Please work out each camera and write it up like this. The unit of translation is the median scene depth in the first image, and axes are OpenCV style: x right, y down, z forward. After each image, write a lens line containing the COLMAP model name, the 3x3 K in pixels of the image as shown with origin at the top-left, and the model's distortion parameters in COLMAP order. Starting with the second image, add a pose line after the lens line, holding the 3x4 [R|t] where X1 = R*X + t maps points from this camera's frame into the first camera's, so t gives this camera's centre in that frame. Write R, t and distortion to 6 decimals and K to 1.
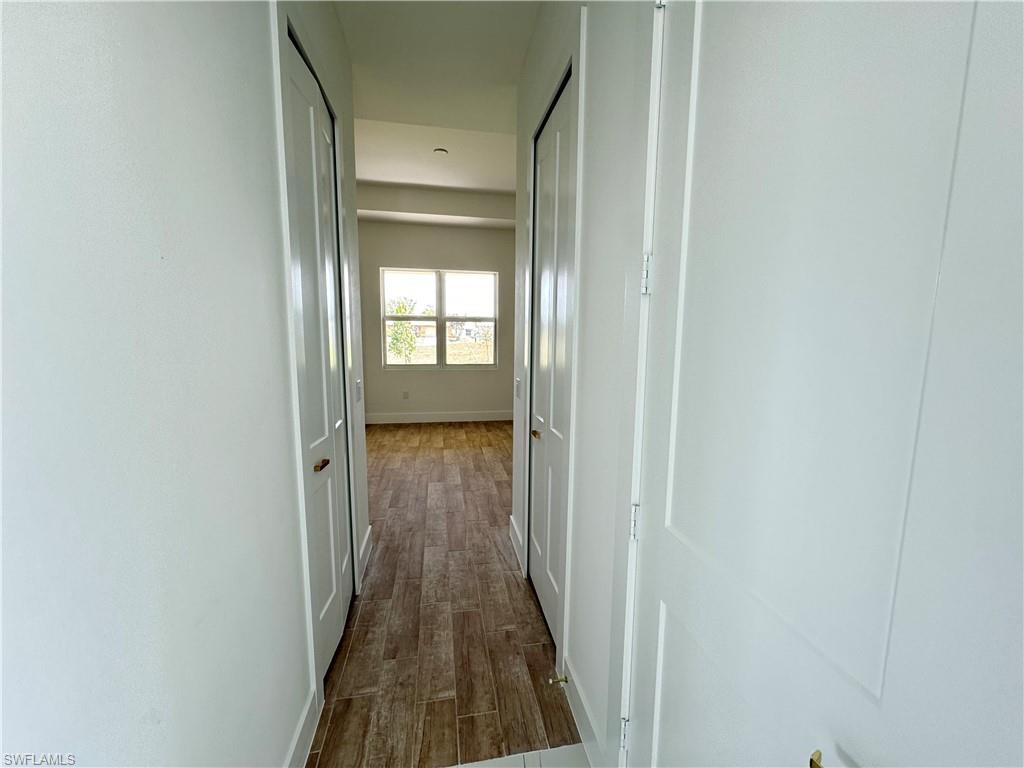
lens RADIAL K [[408.0, 0, 514.3], [0, 408.0, 381.8], [0, 0, 1]] dist [-0.001936, 0.000593]
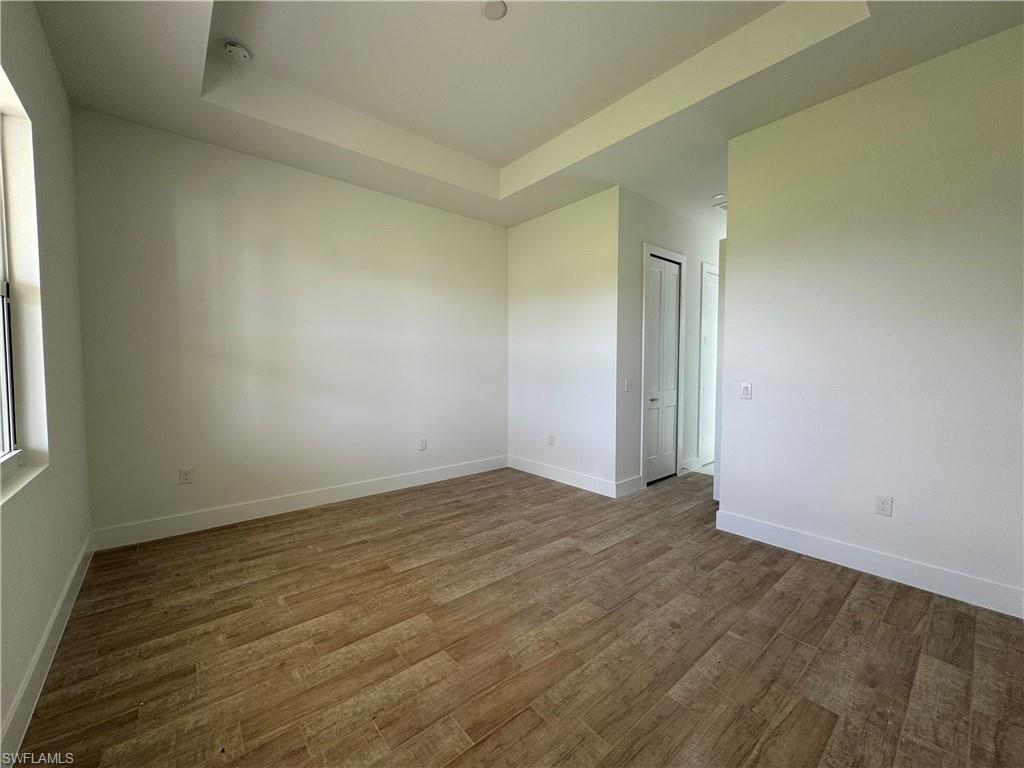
lens RADIAL K [[408.0, 0, 514.1], [0, 408.0, 384.7], [0, 0, 1]] dist [-0.001936, 0.000593]
pose [[-0.503217, -0.053399, 0.862509, -0.660780], [0.100473, 0.987705, 0.119769, -0.128822], [-0.858300, 0.146929, -0.491664, 1.273693]]
